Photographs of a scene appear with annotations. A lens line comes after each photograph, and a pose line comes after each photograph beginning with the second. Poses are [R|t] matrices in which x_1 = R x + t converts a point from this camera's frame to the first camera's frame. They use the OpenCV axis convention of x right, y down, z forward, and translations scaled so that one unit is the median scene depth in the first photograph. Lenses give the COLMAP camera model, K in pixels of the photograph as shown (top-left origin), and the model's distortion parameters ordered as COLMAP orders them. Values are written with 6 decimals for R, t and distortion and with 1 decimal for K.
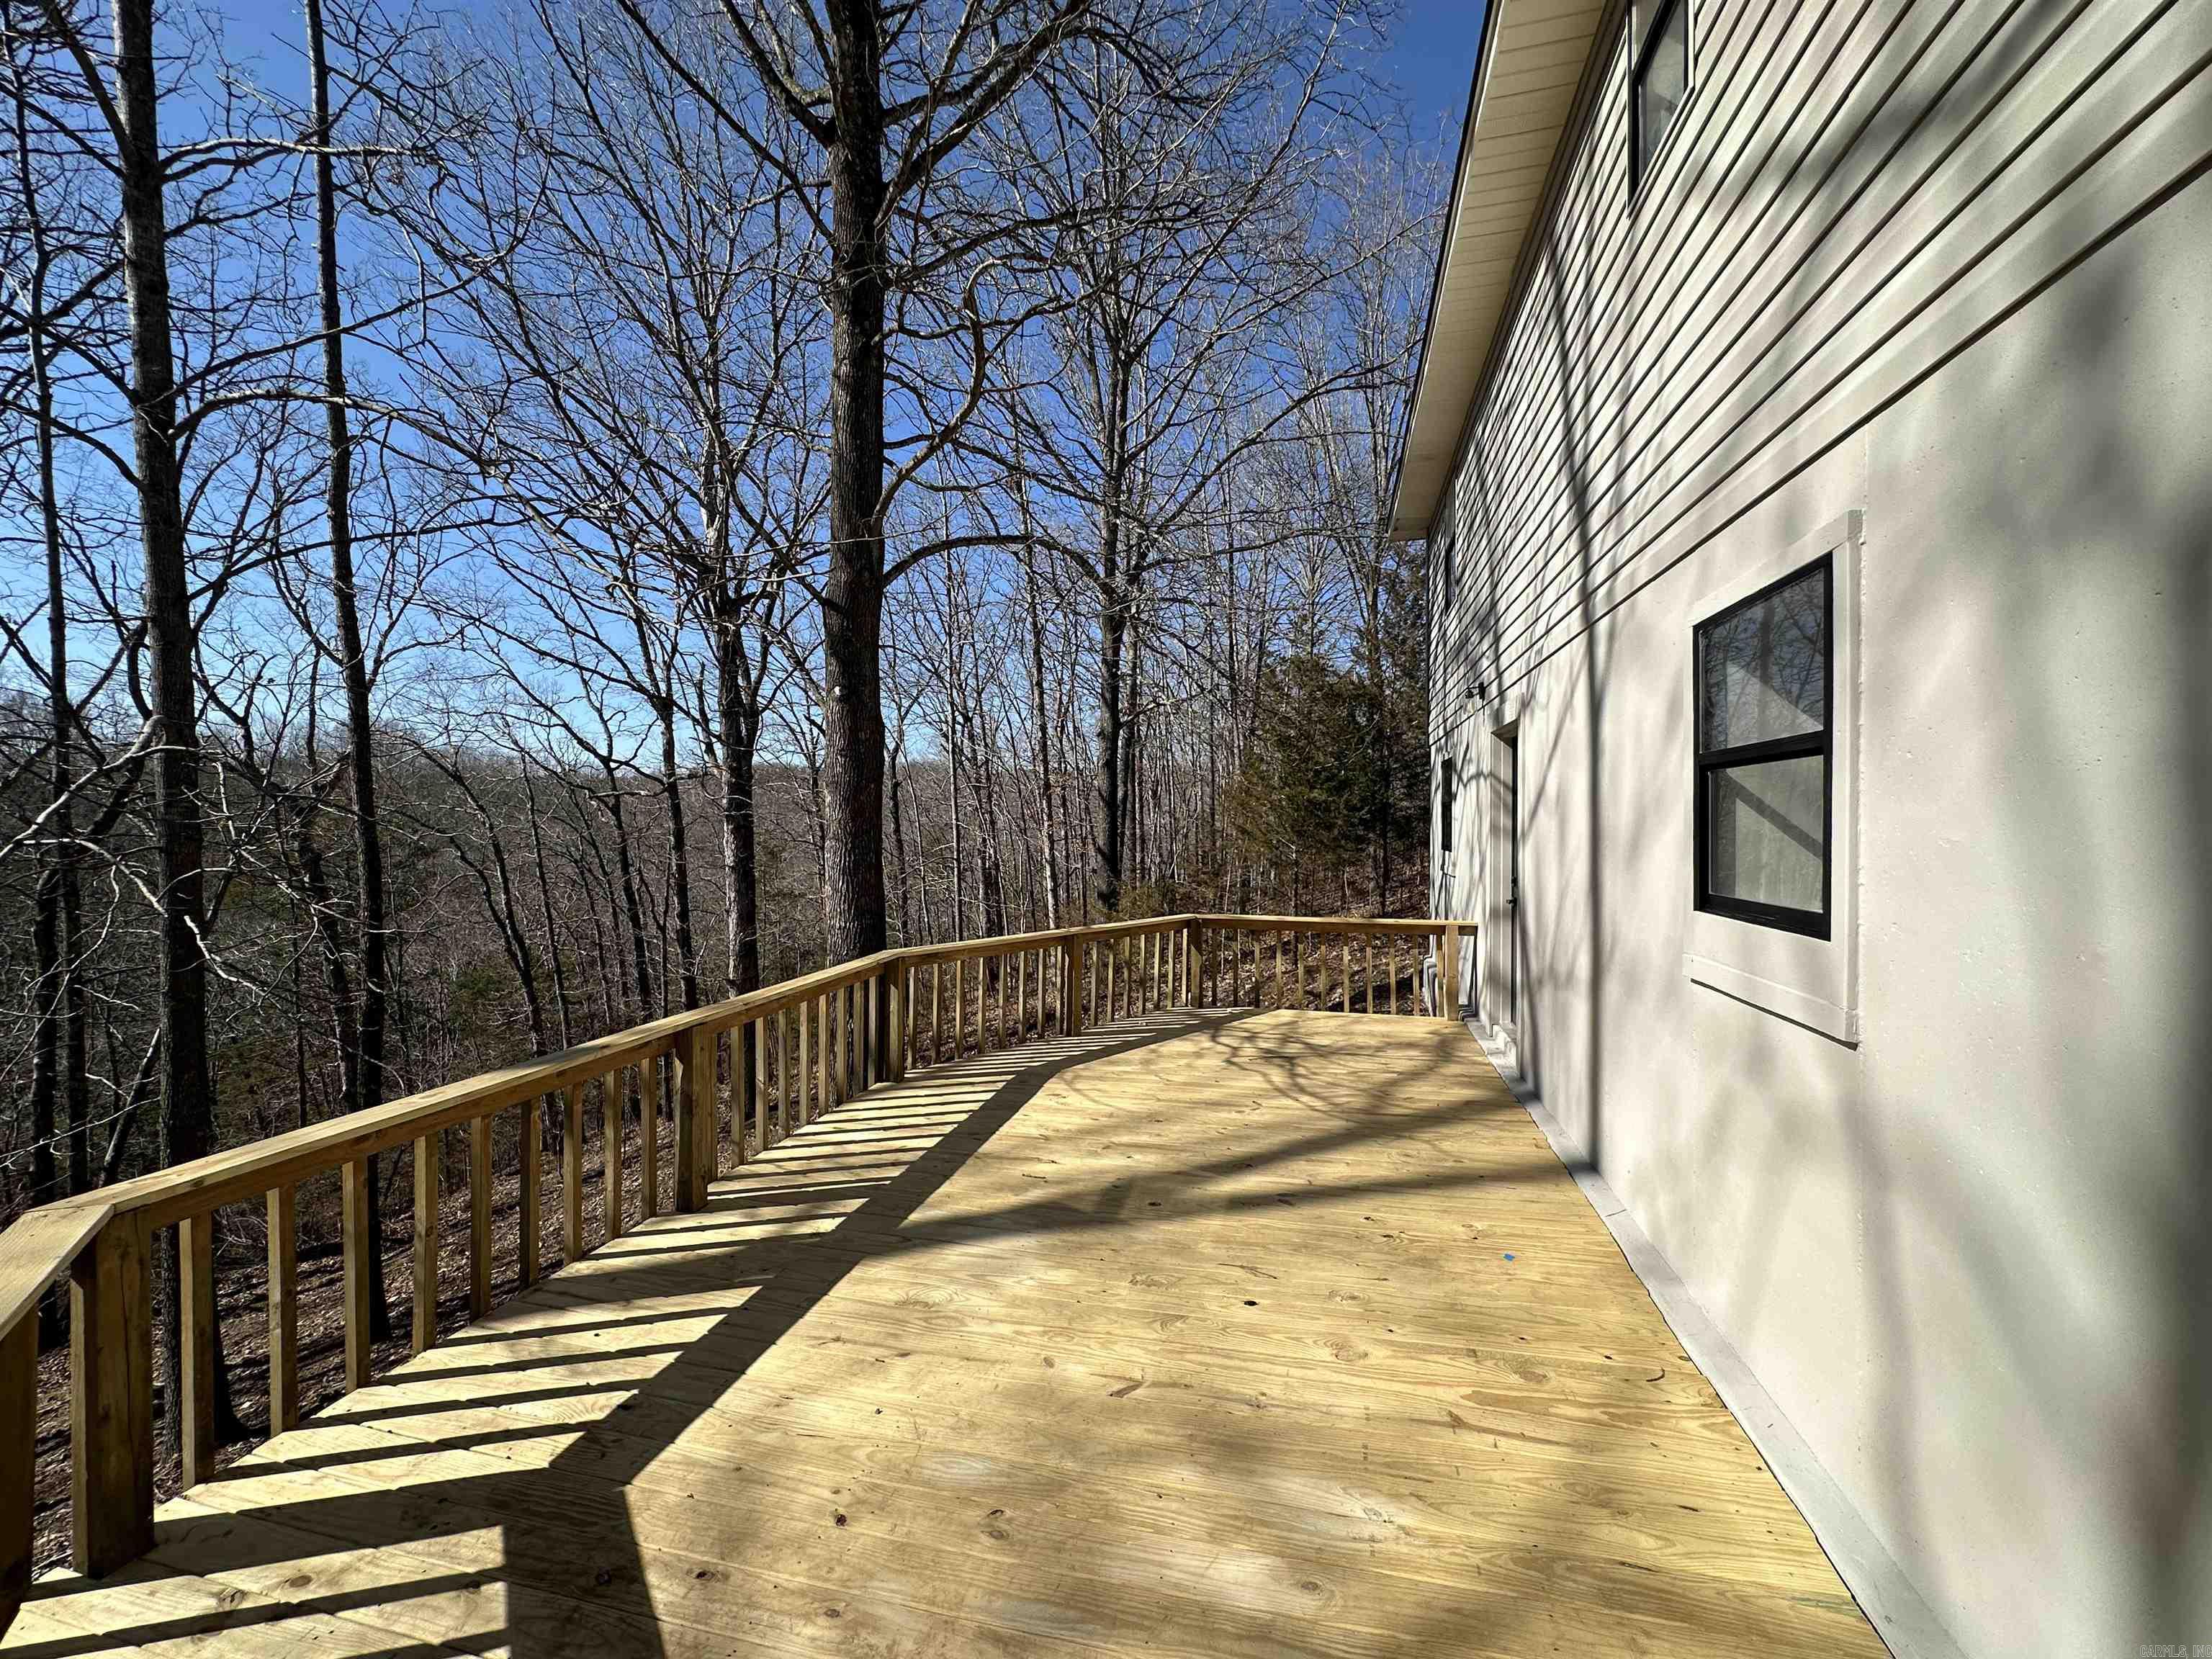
lens RADIAL K [[893.8, 0, 1096.4], [0, 893.8, 831.7], [0, 0, 1]] dist [0.003976, -0.000069]
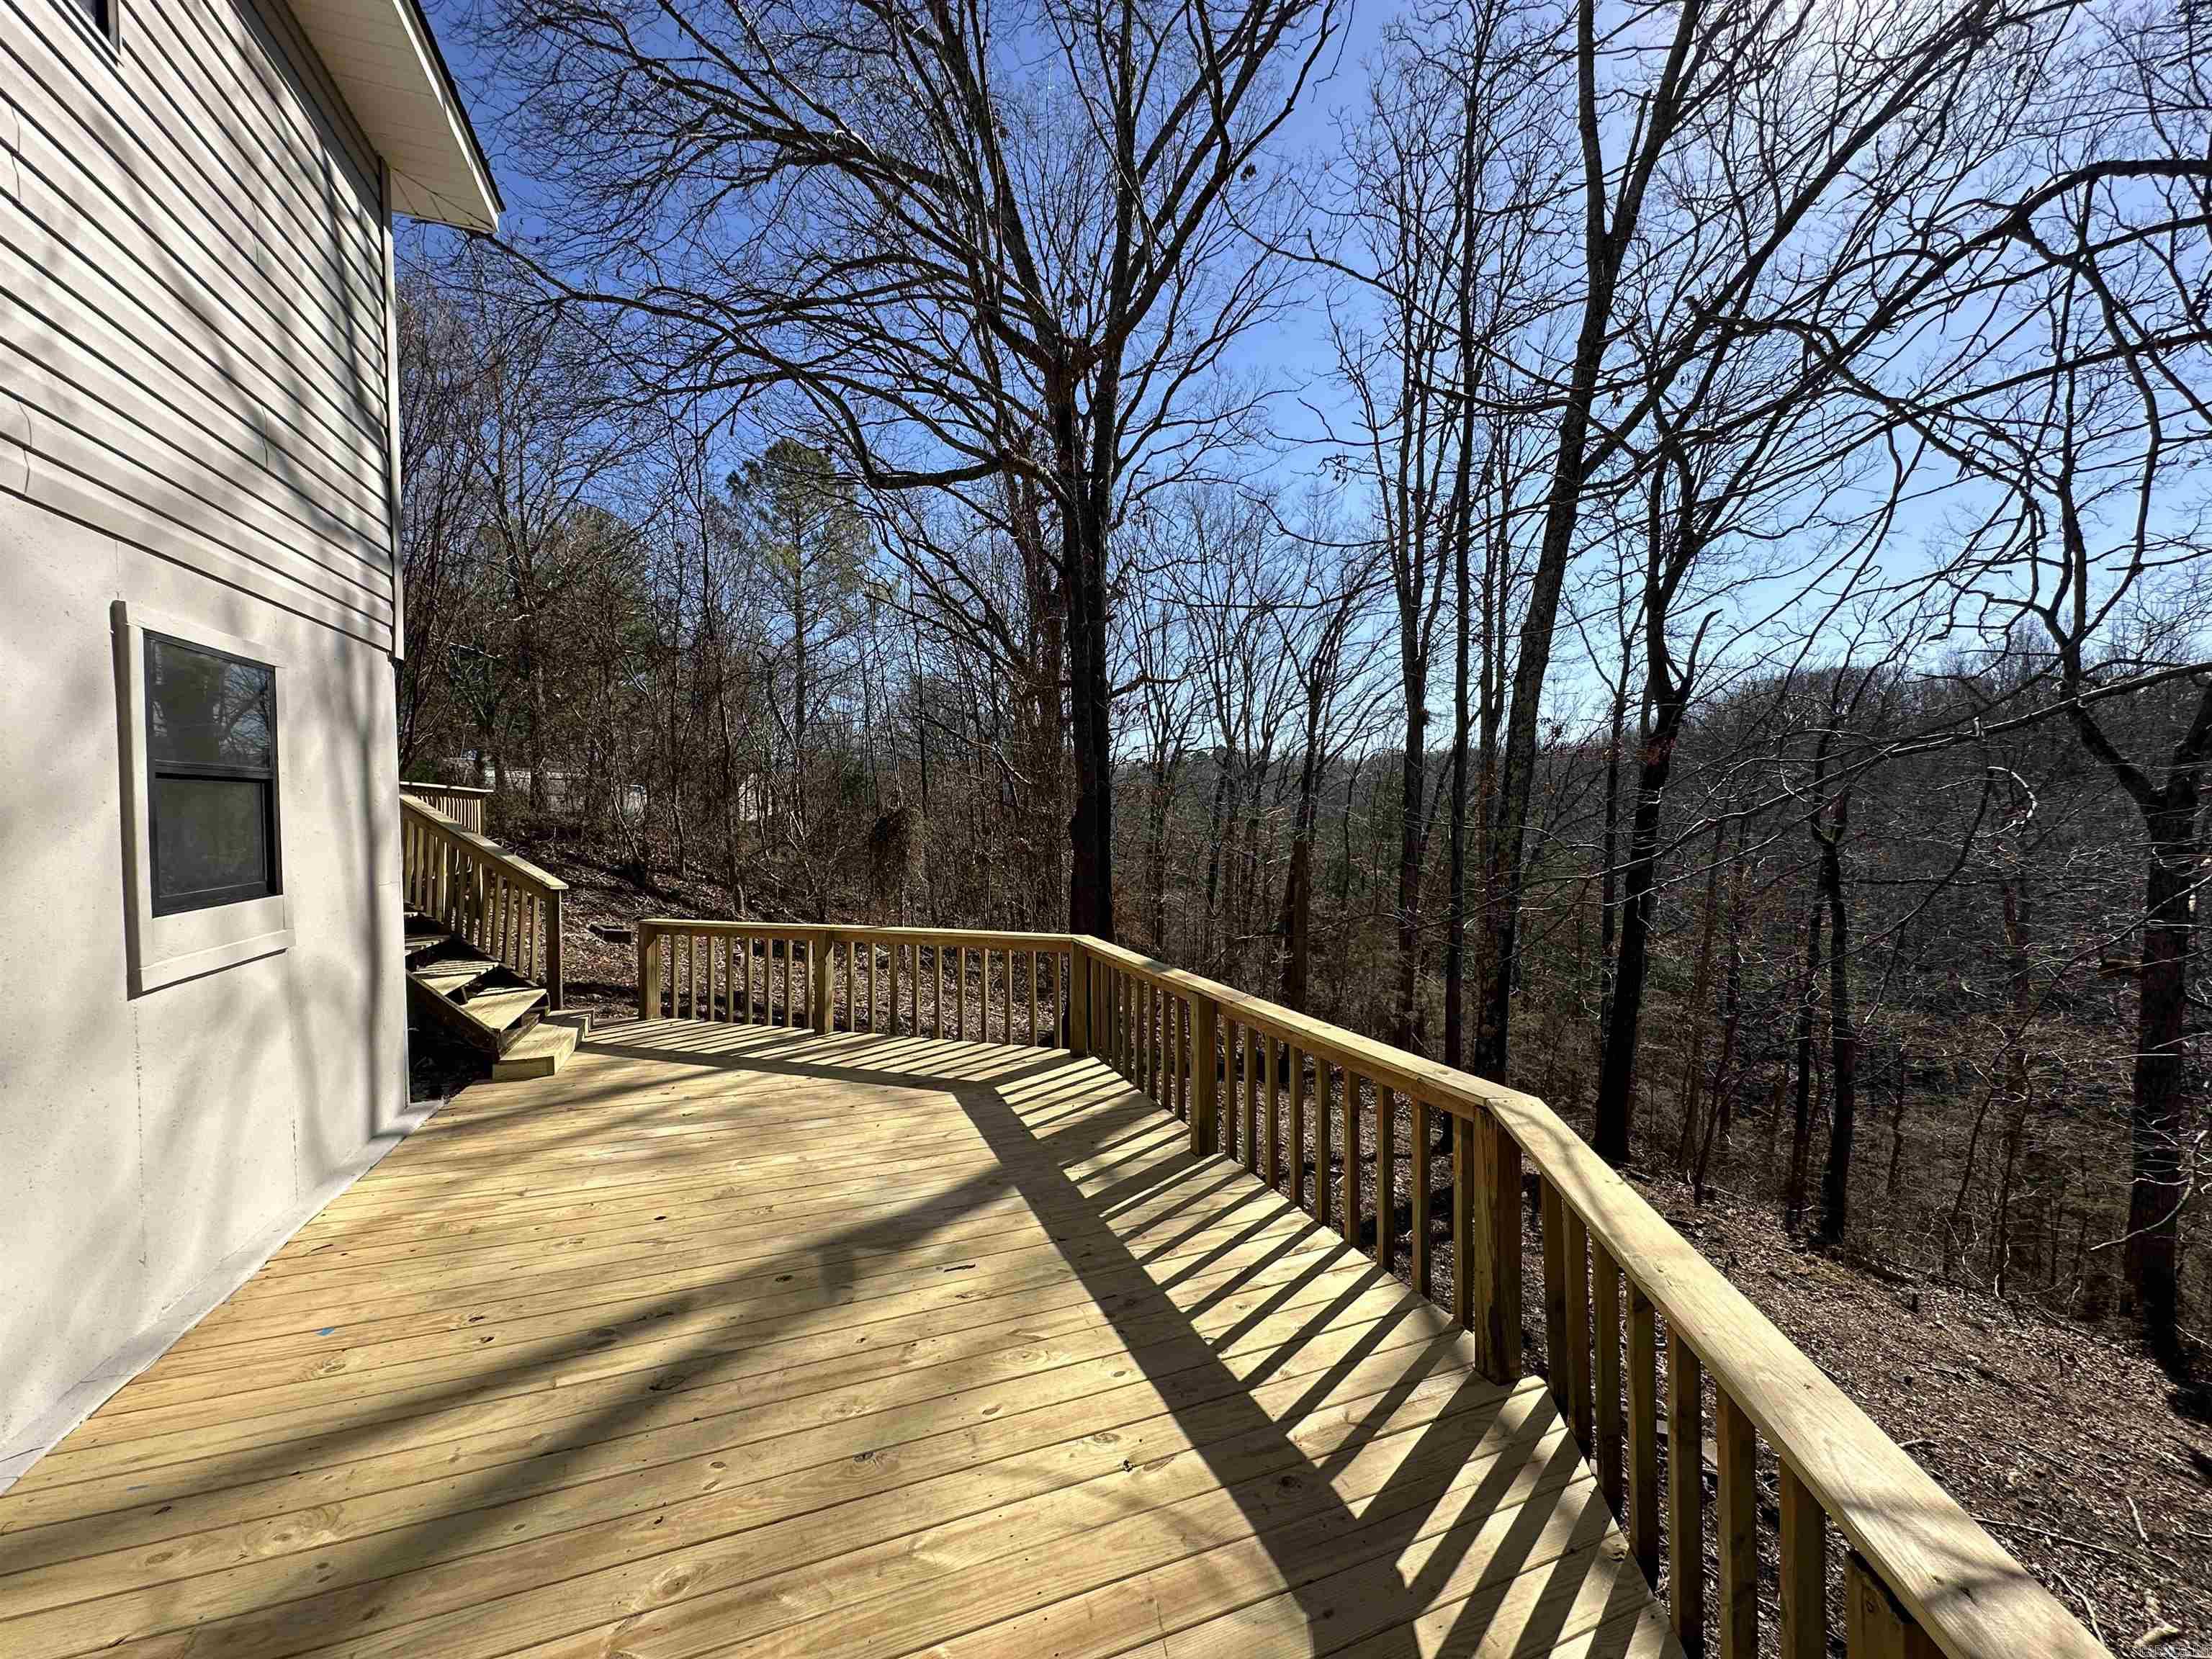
lens RADIAL K [[893.8, 0, 1120.2], [0, 893.8, 824.8], [0, 0, 1]] dist [0.003976, -0.000069]
pose [[-0.807536, 0.016892, -0.589576, 0.231794], [0.003230, 0.999701, 0.024219, -0.020081], [0.589809, 0.017653, -0.807350, 1.446731]]
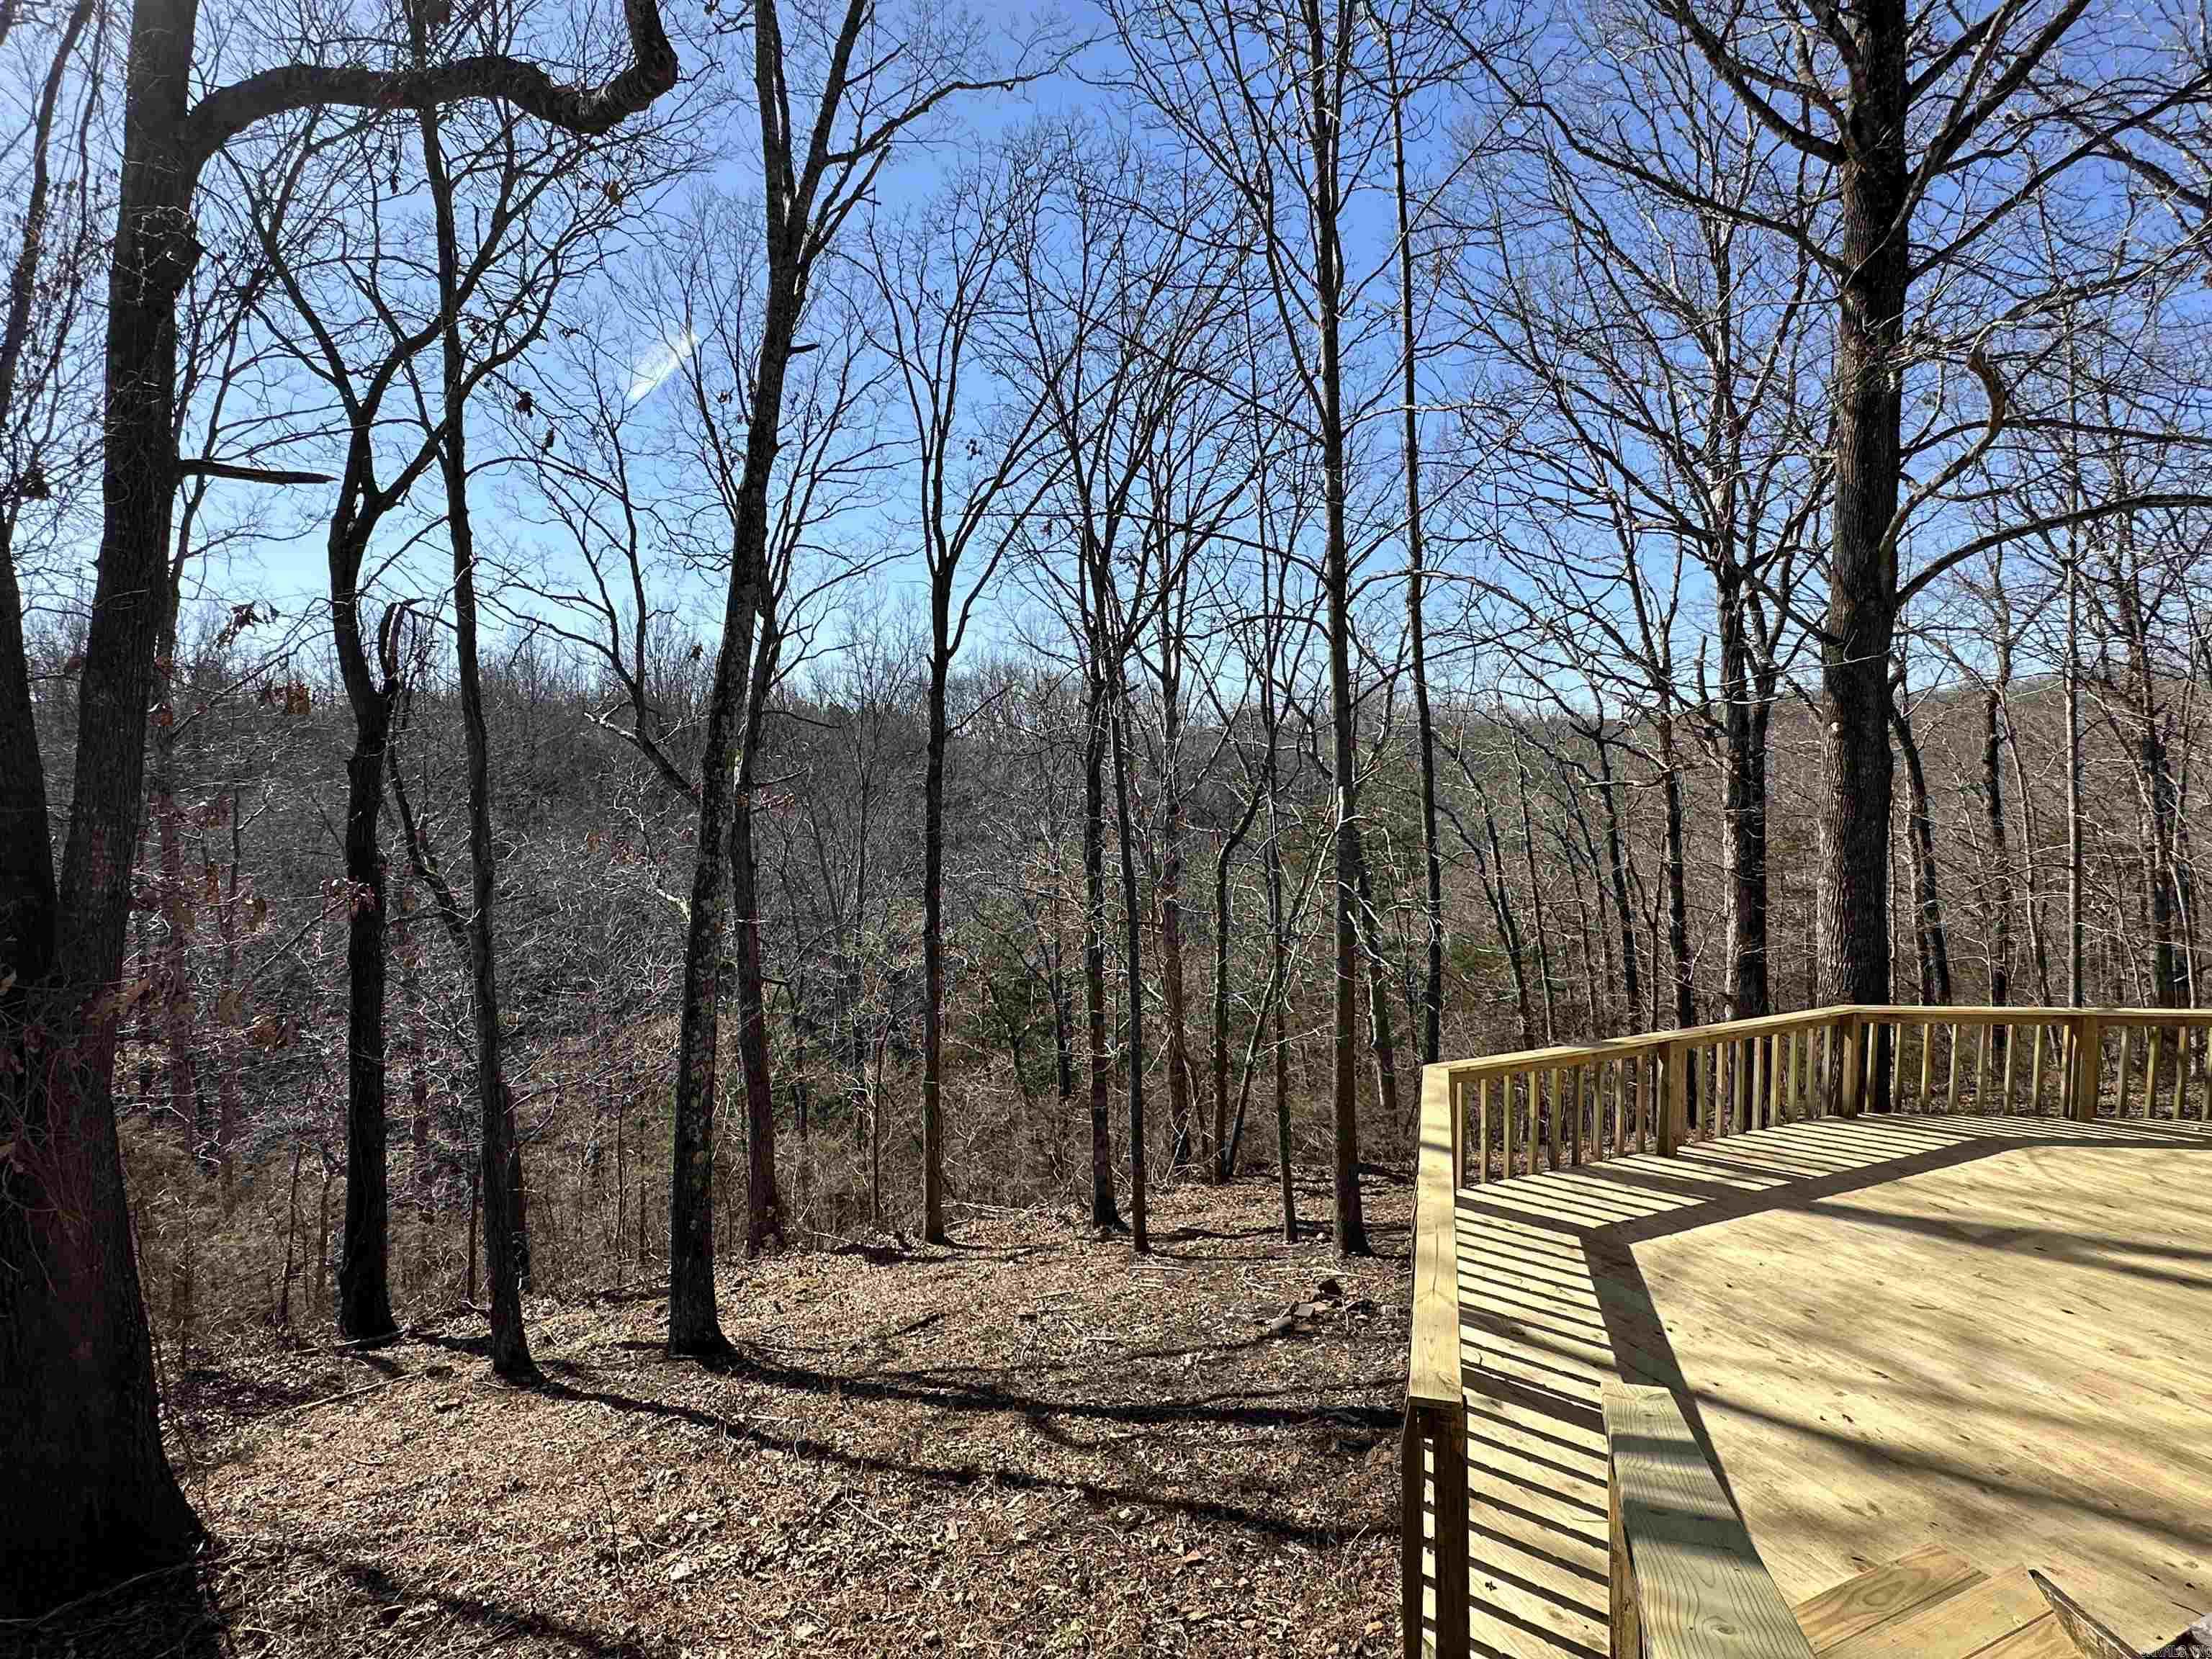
lens RADIAL K [[1124.9, 0, 1111.5], [0, 1124.9, 825.3], [0, 0, 1]] dist [0.003752, -0.002433]
pose [[0.619644, 0.029400, -0.784332, 0.376243], [-0.003020, 0.999380, 0.035075, -0.178424], [0.784877, -0.019365, 0.619349, -0.772361]]
